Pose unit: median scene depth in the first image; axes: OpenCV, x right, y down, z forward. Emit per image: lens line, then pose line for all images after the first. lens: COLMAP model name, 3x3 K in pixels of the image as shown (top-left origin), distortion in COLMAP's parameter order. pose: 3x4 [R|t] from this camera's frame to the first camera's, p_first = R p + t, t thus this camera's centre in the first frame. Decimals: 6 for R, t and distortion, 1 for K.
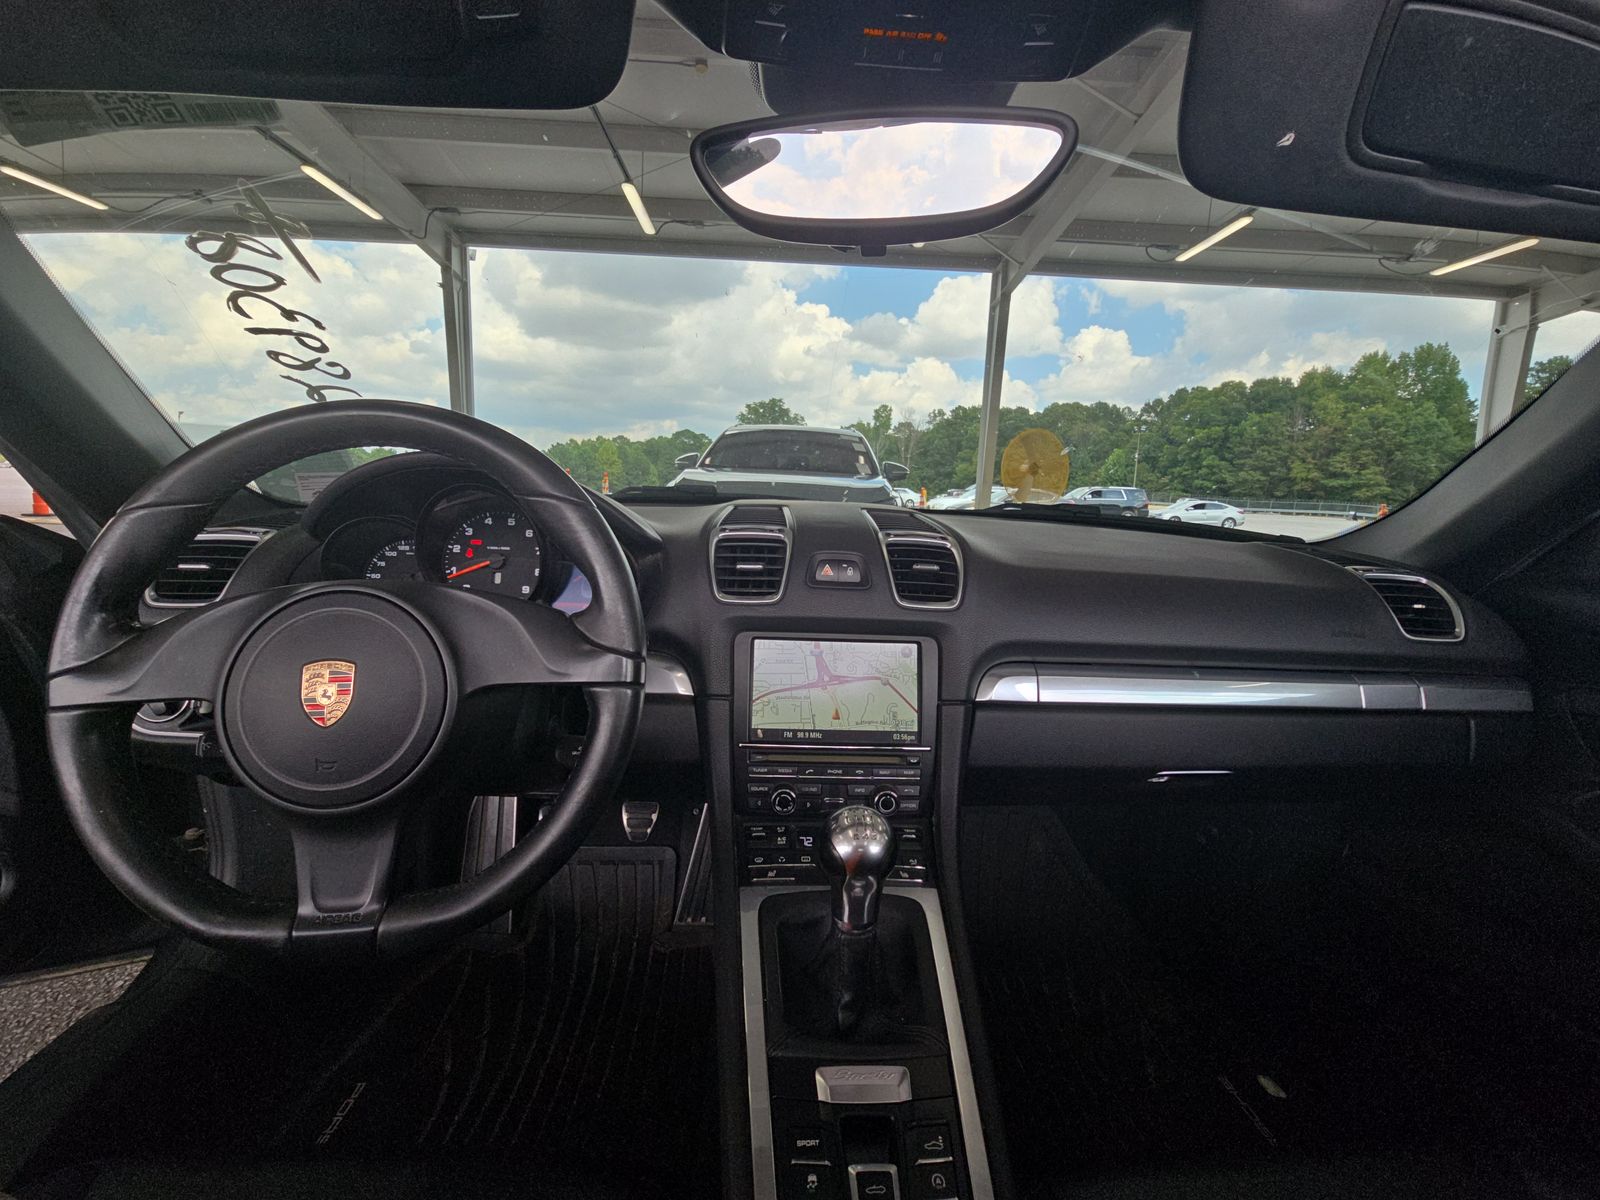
lens RADIAL K [[644.3, 0, 794.1], [0, 644.3, 610.8], [0, 0, 1]] dist [0.005873, 0.000400]
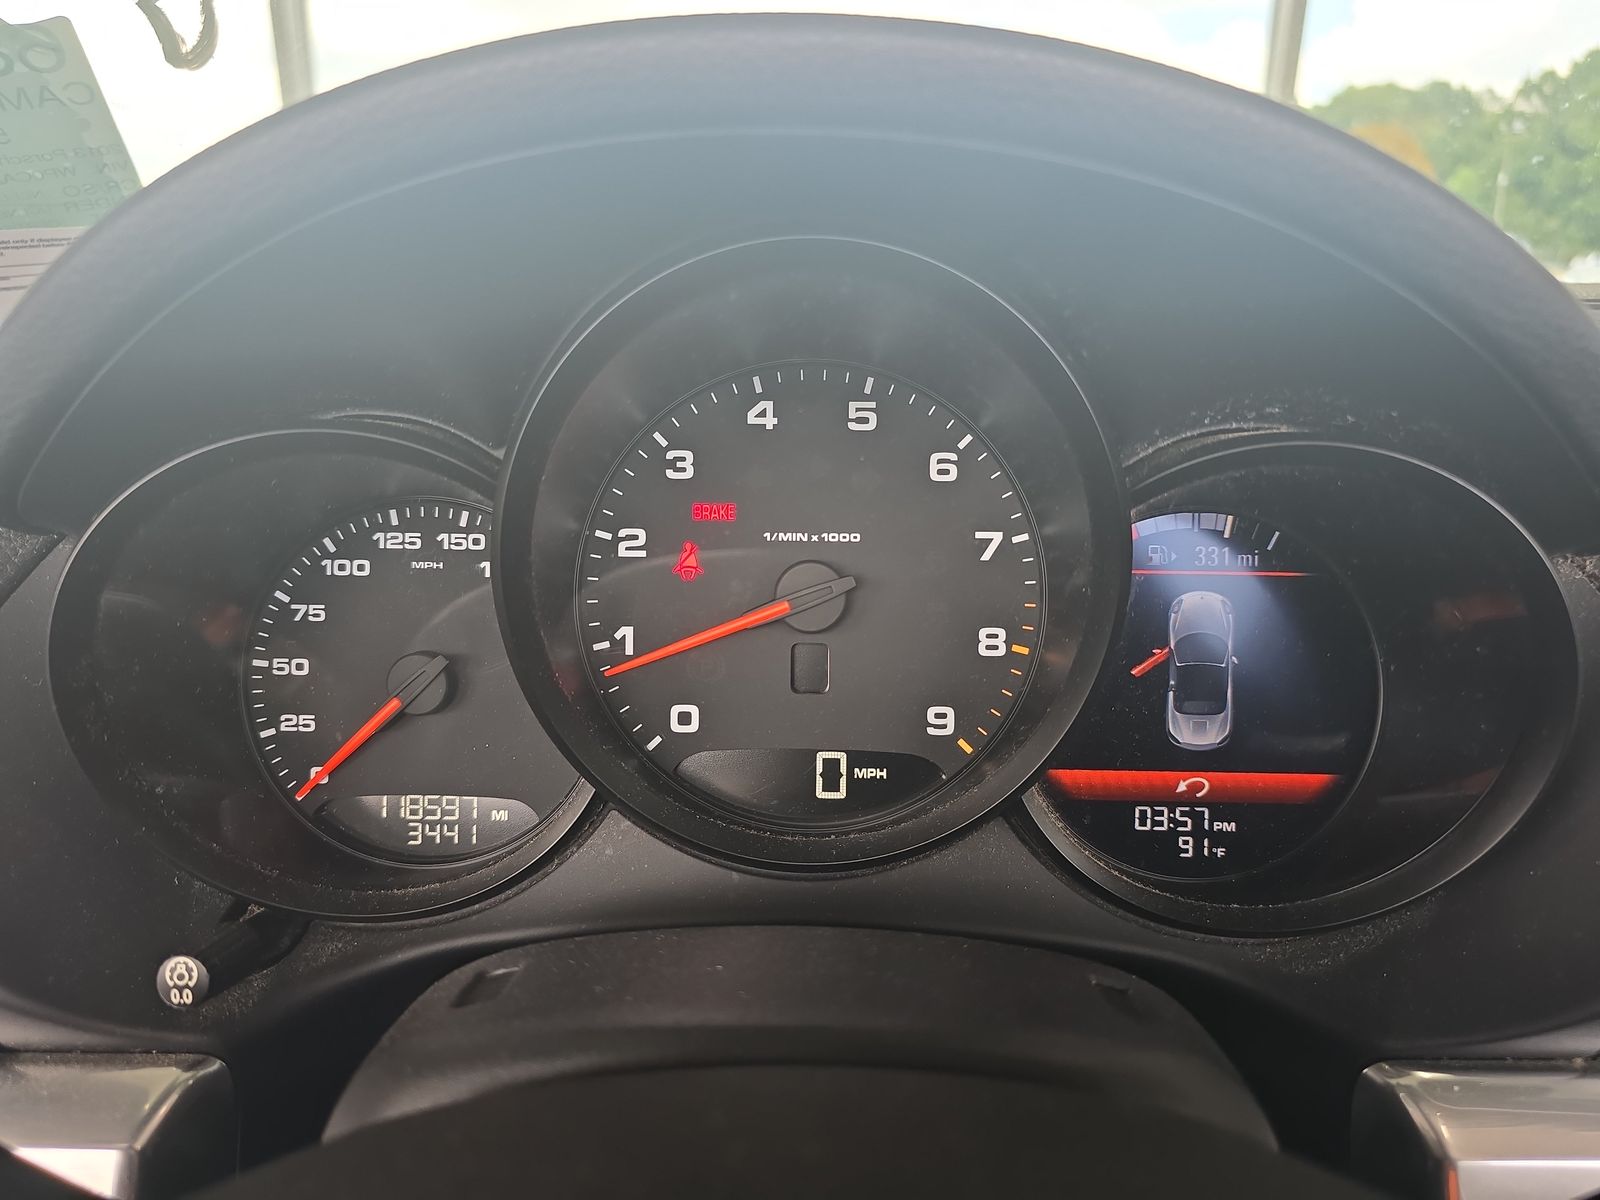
lens RADIAL K [[1086.3, 0, 803.4], [0, 1086.3, 588.0], [0, 0, 1]] dist [0.018994, -0.010971]
pose [[0.997871, -0.009188, -0.064562, -0.436423], [0.015841, 0.994523, 0.103309, -0.118403], [0.063259, -0.104112, 0.992552, 0.623627]]
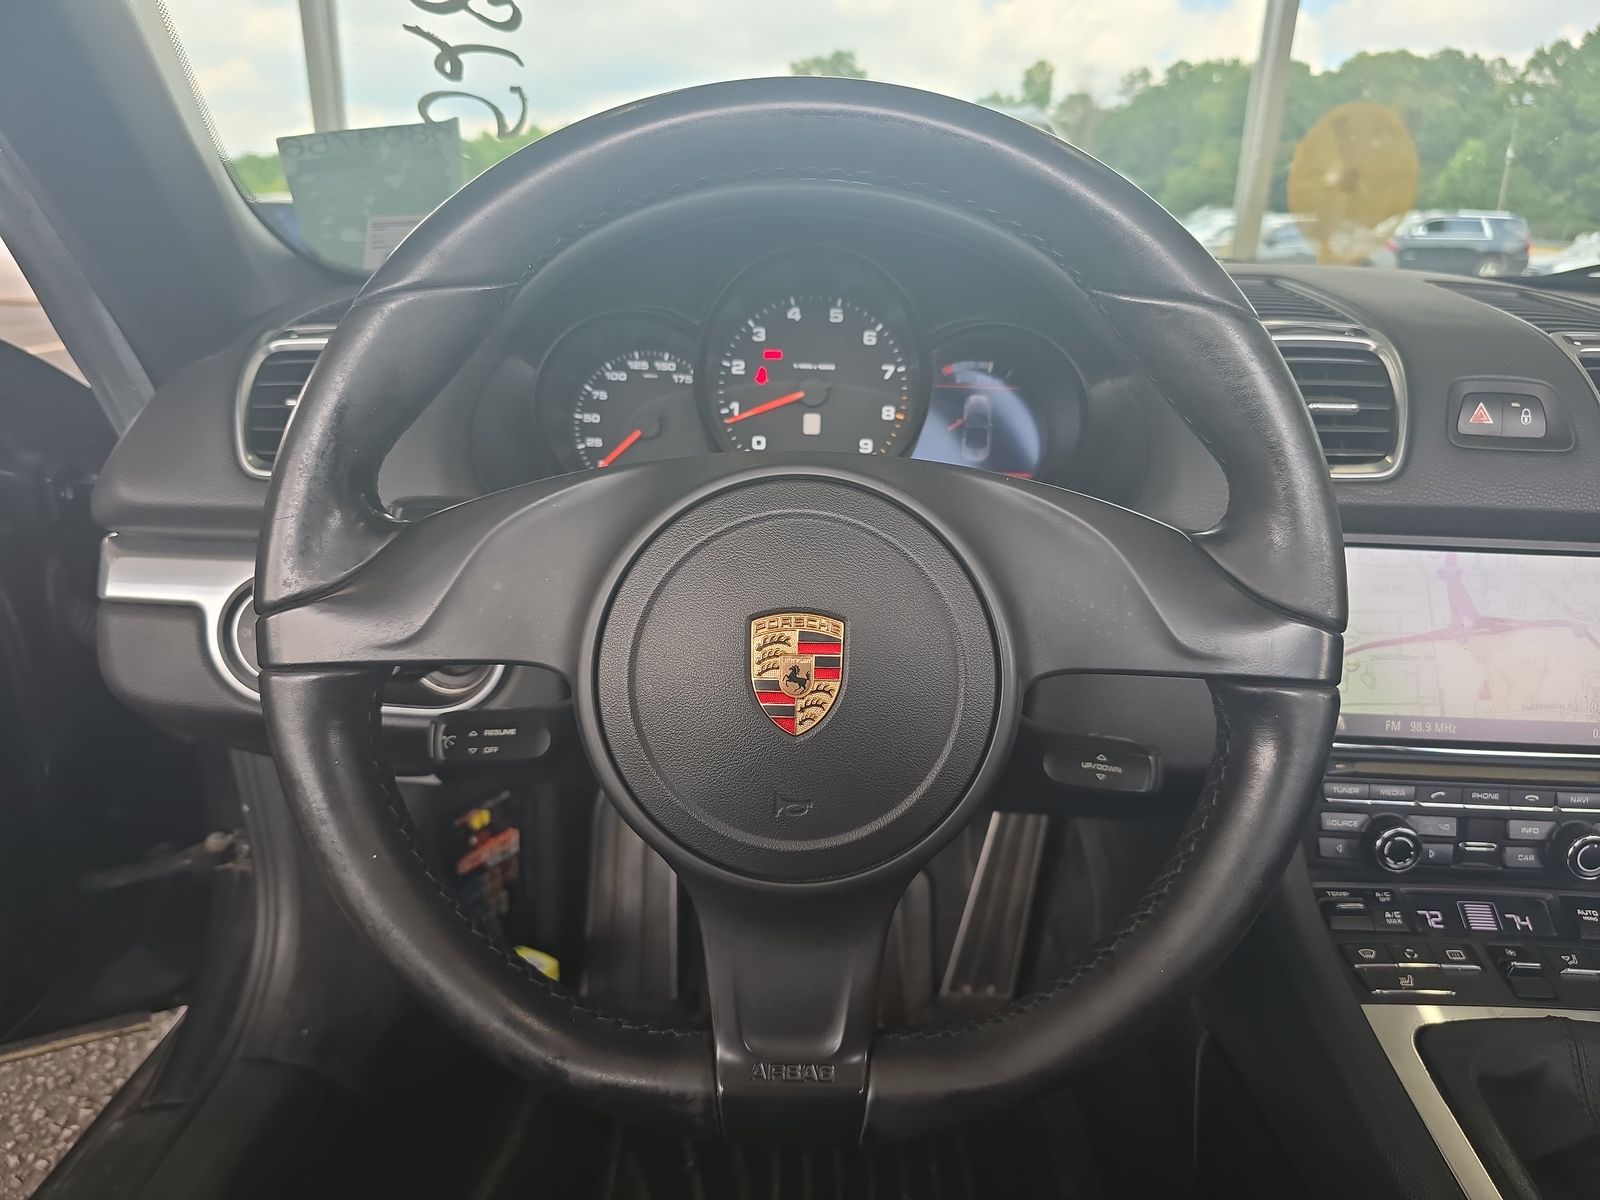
lens RADIAL K [[1086.3, 0, 803.0], [0, 1086.3, 602.5], [0, 0, 1]] dist [0.018994, -0.010971]
pose [[0.998257, 0.016265, -0.056732, -0.412459], [-0.007555, 0.988583, 0.150485, -0.039009], [0.058532, -0.149794, 0.986983, 0.081740]]
